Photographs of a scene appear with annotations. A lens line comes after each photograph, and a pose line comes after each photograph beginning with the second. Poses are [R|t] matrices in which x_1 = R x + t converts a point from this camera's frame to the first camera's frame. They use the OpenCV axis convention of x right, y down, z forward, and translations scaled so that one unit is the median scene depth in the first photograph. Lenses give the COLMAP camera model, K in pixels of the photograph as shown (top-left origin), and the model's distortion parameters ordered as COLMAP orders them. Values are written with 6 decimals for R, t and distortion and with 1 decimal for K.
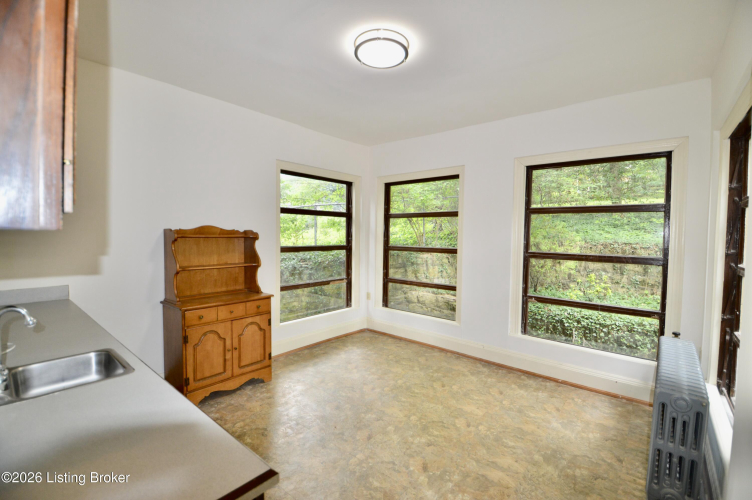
lens RADIAL K [[332.8, 0, 380.8], [0, 332.8, 245.1], [0, 0, 1]] dist [0.000277, -0.024870]
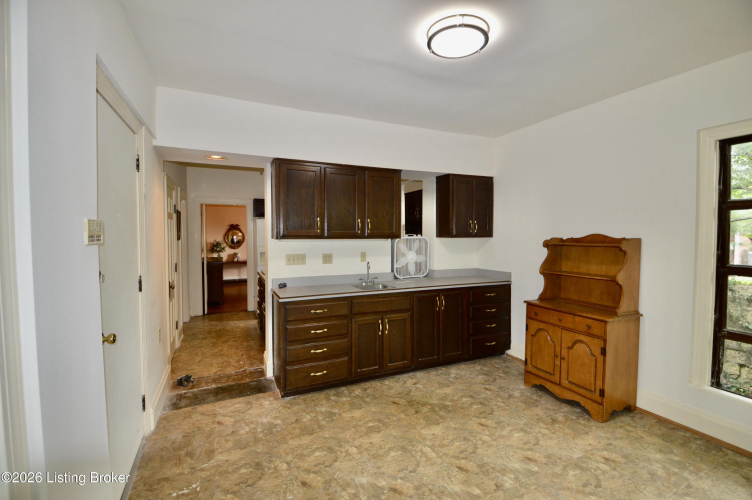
lens RADIAL K [[332.8, 0, 380.8], [0, 332.8, 245.1], [0, 0, 1]] dist [0.000277, -0.024870]
pose [[-0.416777, 0.019804, -0.908793, 0.687945], [-0.036907, 0.998570, 0.038686, -0.043876], [0.908259, 0.049664, -0.415450, 0.912703]]
